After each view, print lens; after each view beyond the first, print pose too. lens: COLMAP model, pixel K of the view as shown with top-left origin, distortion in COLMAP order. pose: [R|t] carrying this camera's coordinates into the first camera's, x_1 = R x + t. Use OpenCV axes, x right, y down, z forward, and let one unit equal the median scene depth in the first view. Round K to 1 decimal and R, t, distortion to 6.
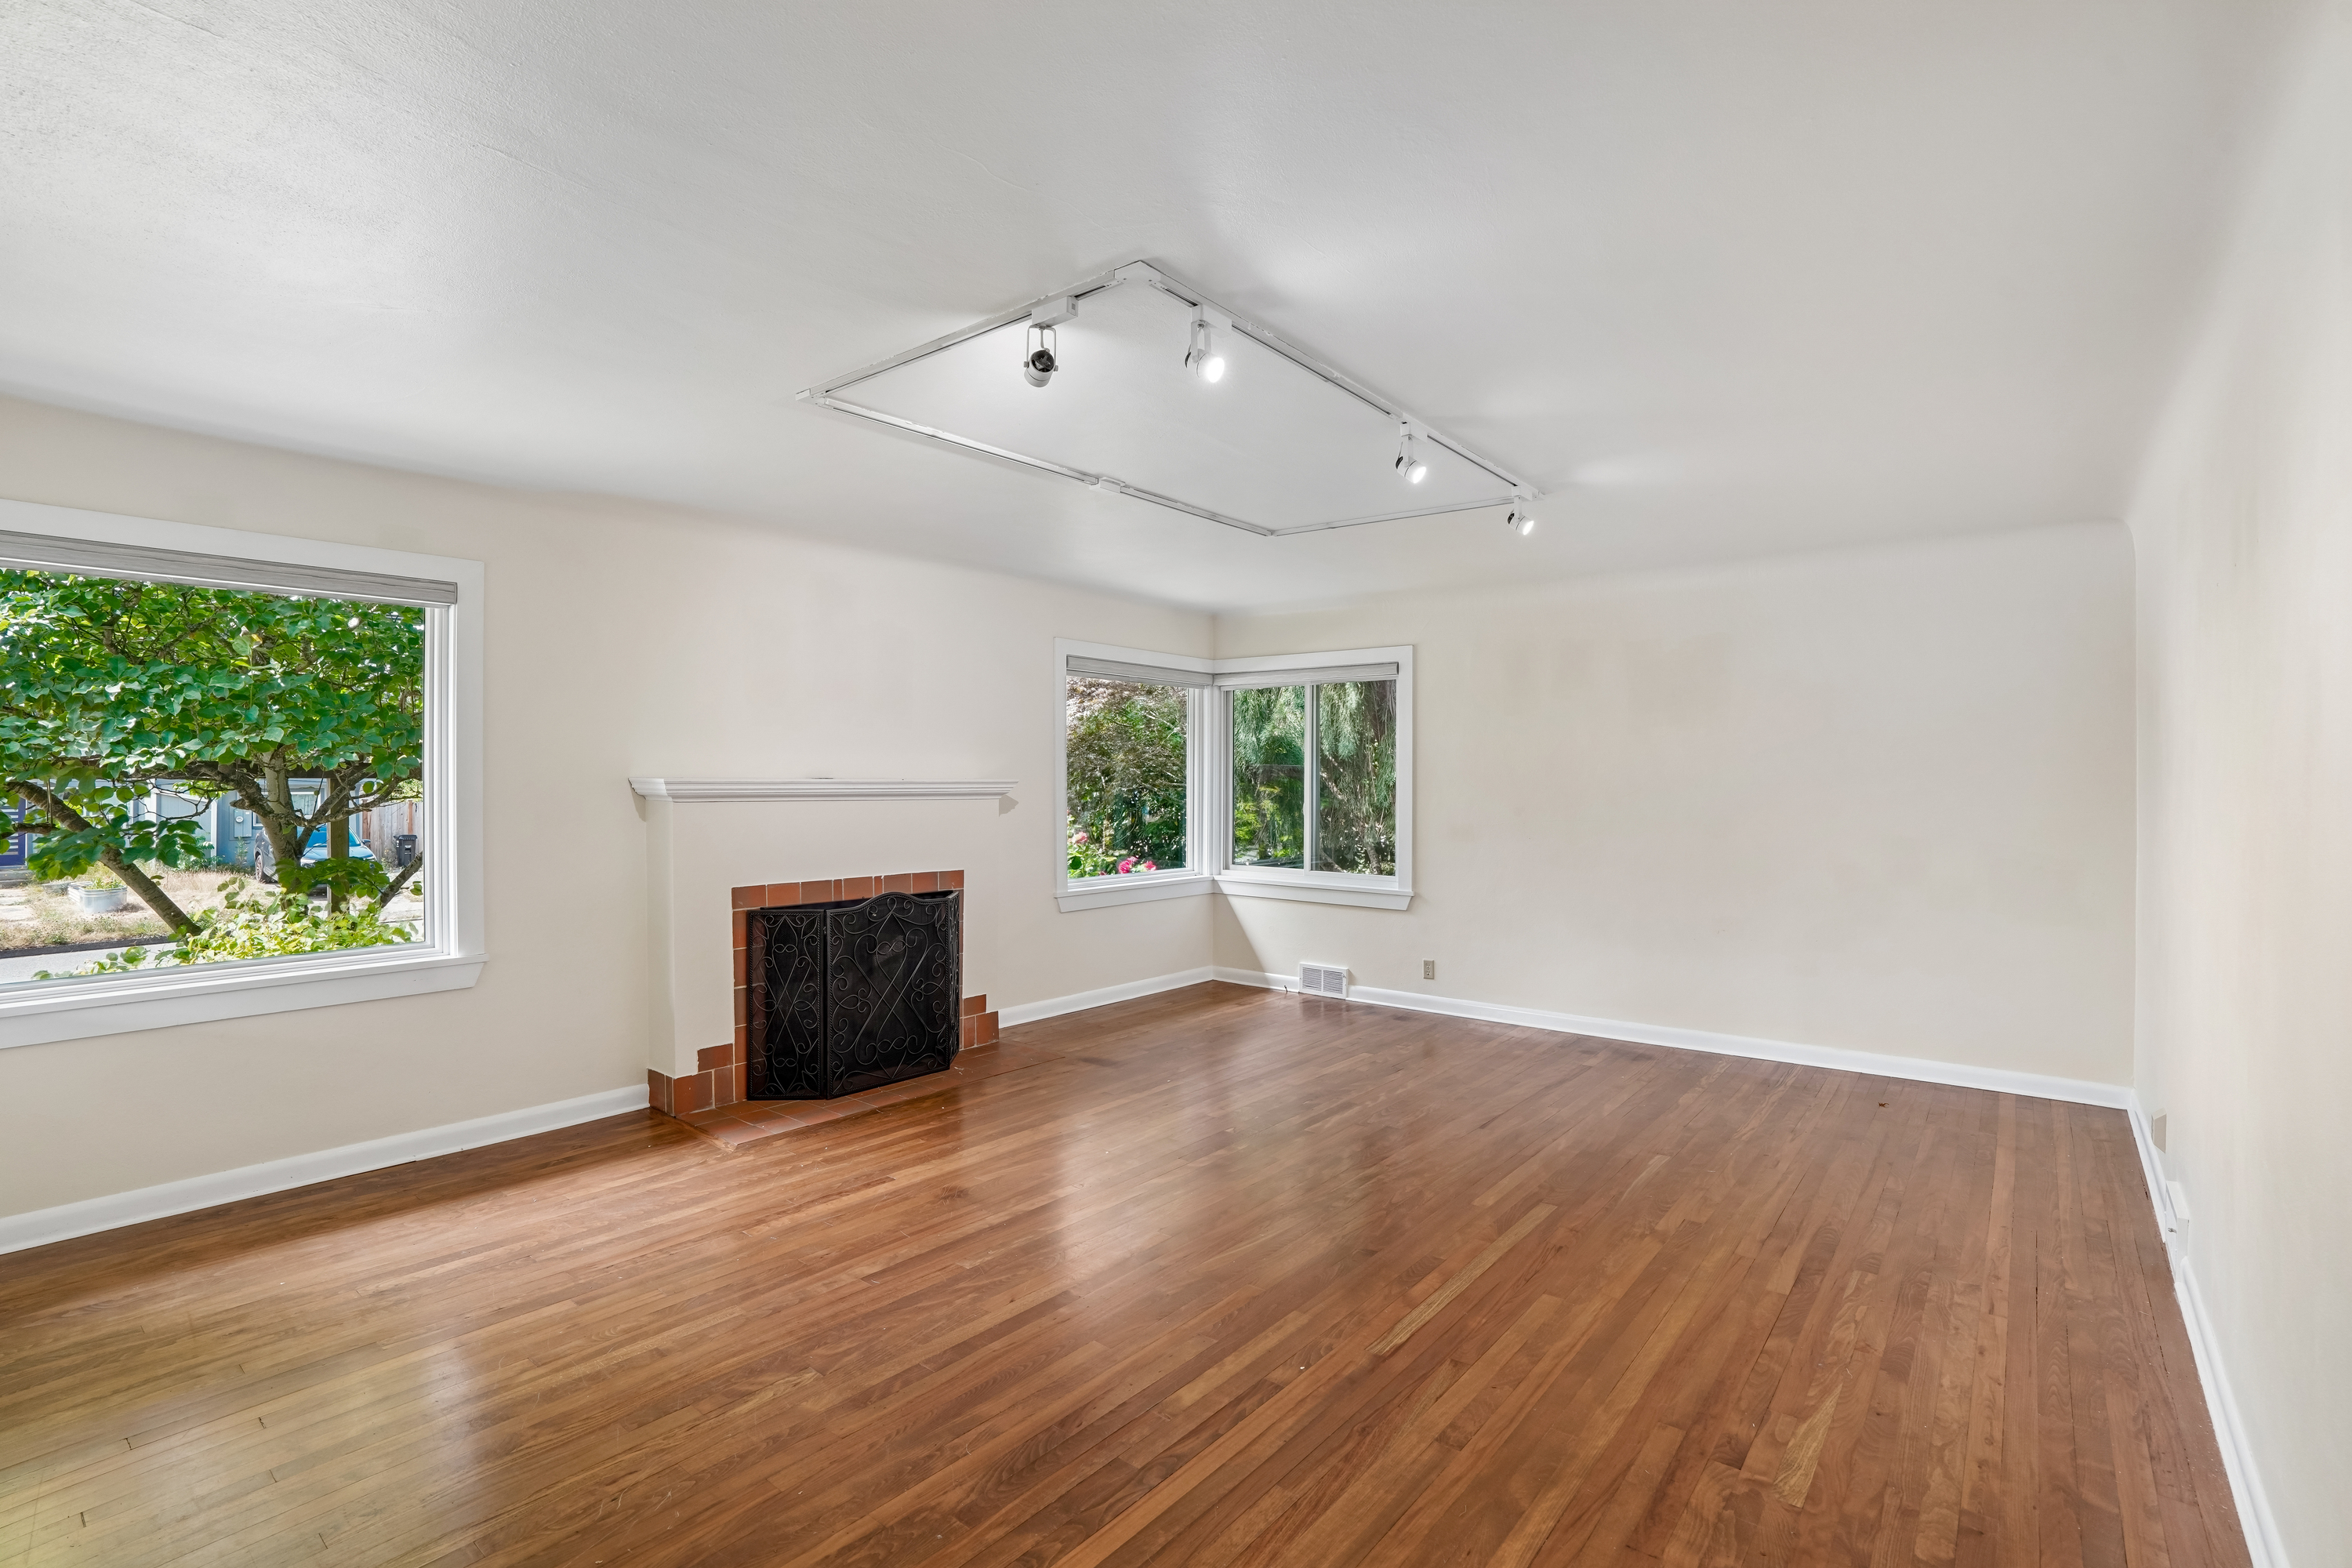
lens RADIAL K [[1097.6, 0, 1163.8], [0, 1097.6, 769.1], [0, 0, 1]] dist [-0.072874, 0.029547]
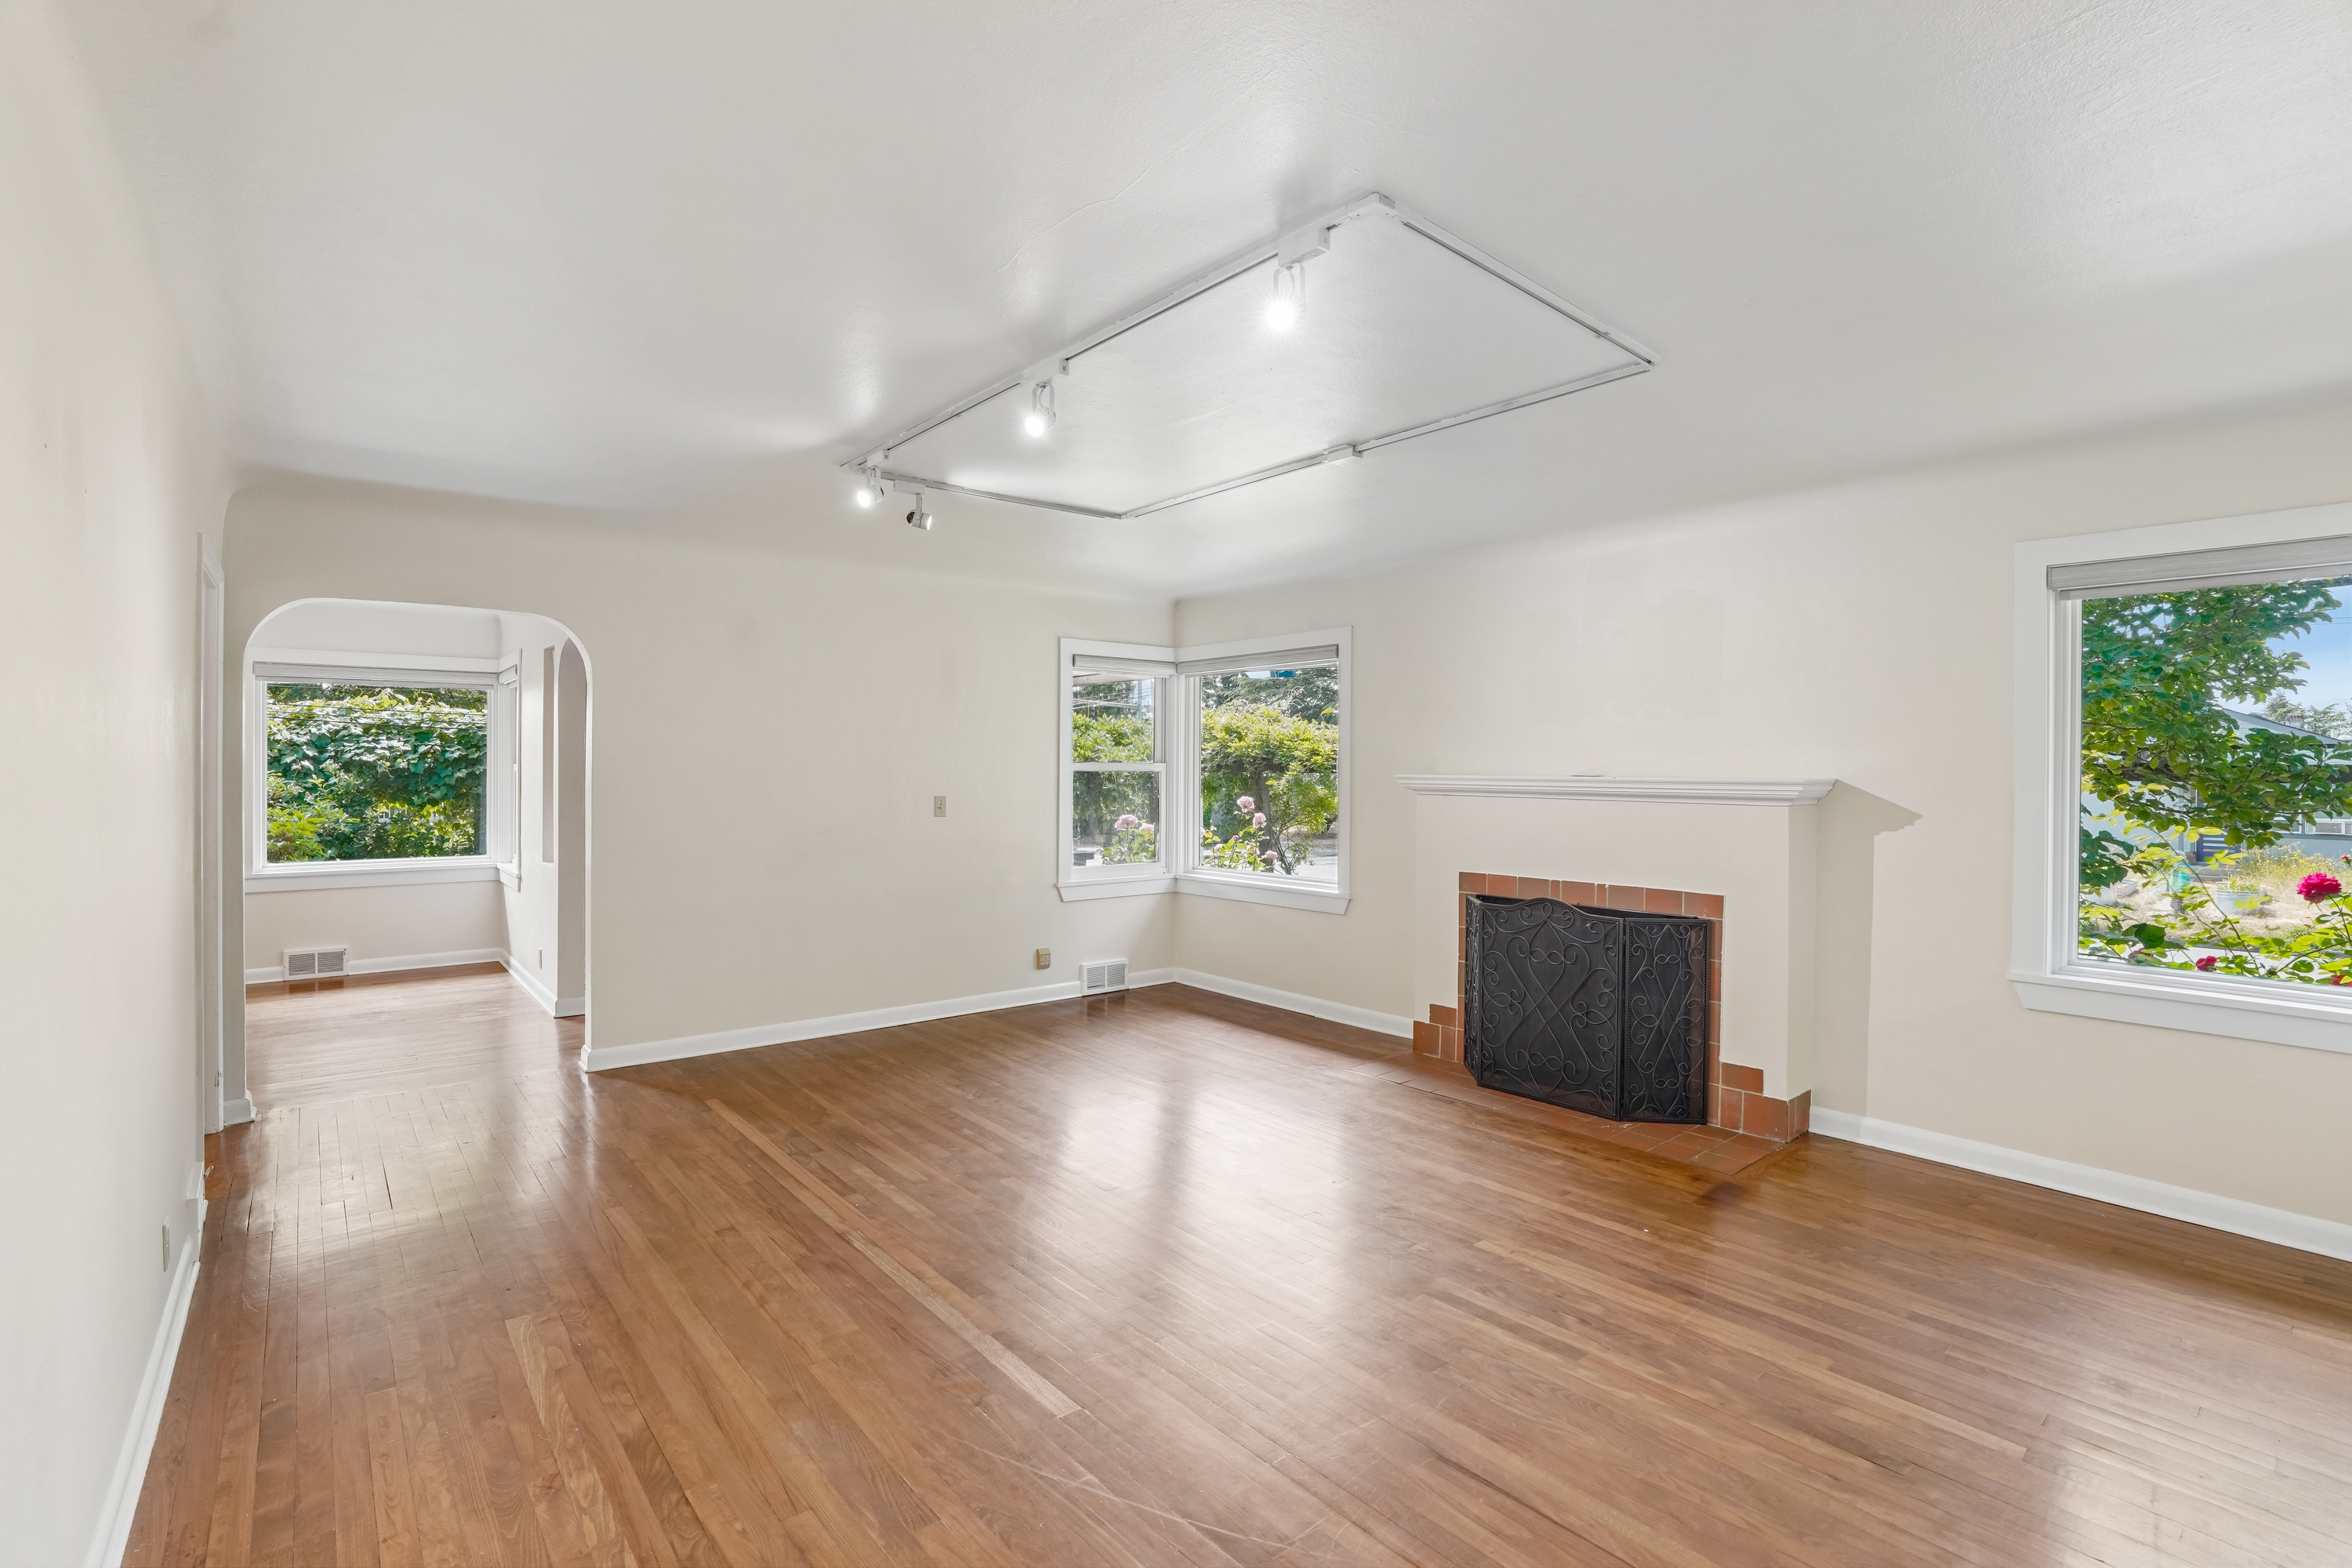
lens RADIAL K [[1097.6, 0, 1163.8], [0, 1097.6, 769.1], [0, 0, 1]] dist [-0.072874, 0.029547]
pose [[-0.203384, -0.004069, -0.979091, 0.798045], [-0.000387, 0.999992, -0.004075, 0.007412], [0.979099, -0.000450, -0.203384, 0.953973]]
